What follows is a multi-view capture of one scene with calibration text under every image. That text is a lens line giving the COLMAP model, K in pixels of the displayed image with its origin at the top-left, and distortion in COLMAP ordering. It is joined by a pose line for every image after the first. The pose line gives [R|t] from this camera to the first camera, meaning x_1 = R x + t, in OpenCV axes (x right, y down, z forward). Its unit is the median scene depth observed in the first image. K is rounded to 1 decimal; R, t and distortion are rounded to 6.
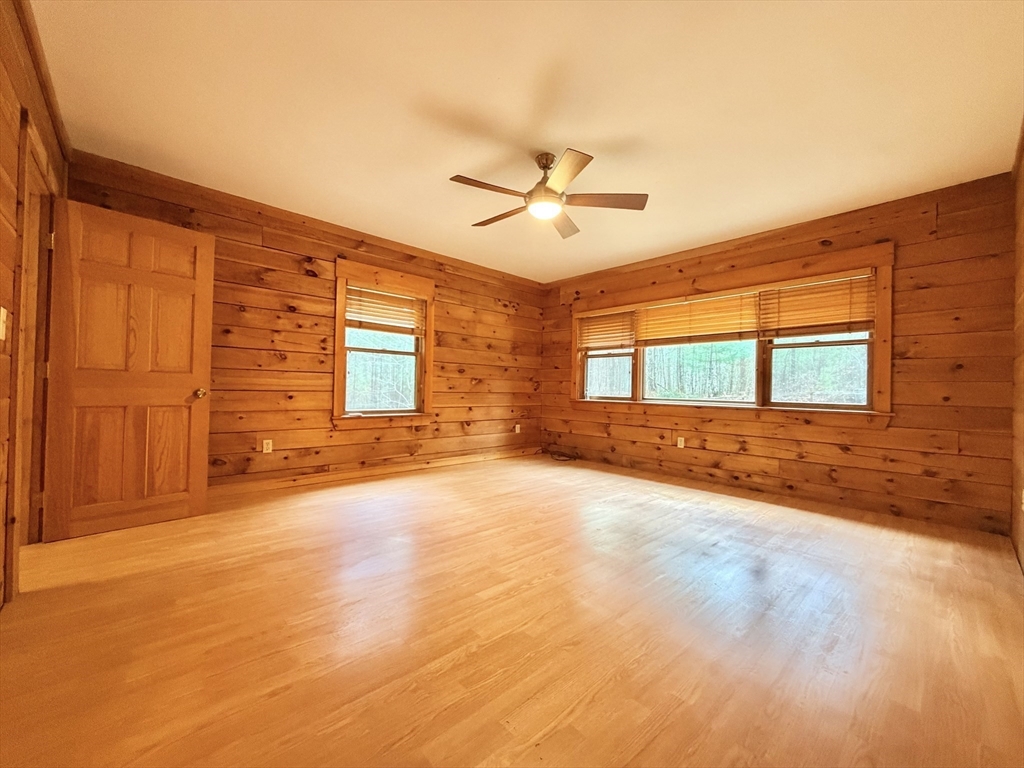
lens RADIAL K [[408.5, 0, 505.4], [0, 408.5, 384.7], [0, 0, 1]] dist [-0.001510, 0.000003]
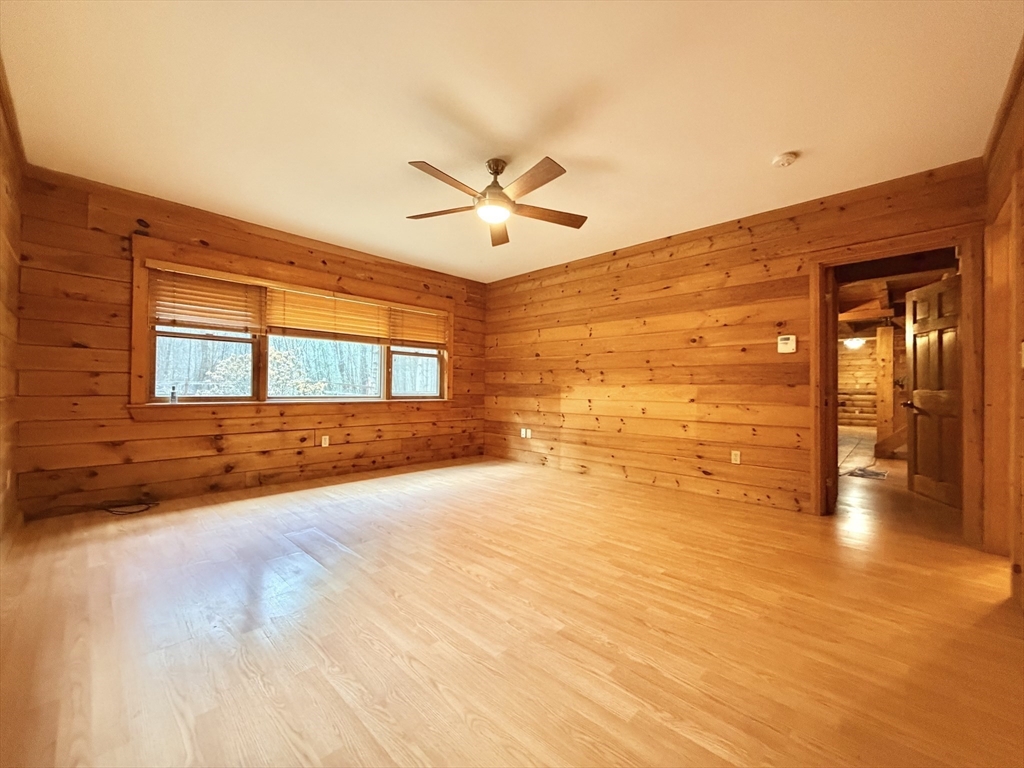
lens RADIAL K [[408.5, 0, 513.5], [0, 408.5, 383.2], [0, 0, 1]] dist [-0.001510, 0.000003]
pose [[-0.072980, -0.007488, 0.997305, -0.601994], [-0.022359, 0.999733, 0.005870, -0.012308], [-0.997083, -0.021870, -0.073128, 0.669138]]
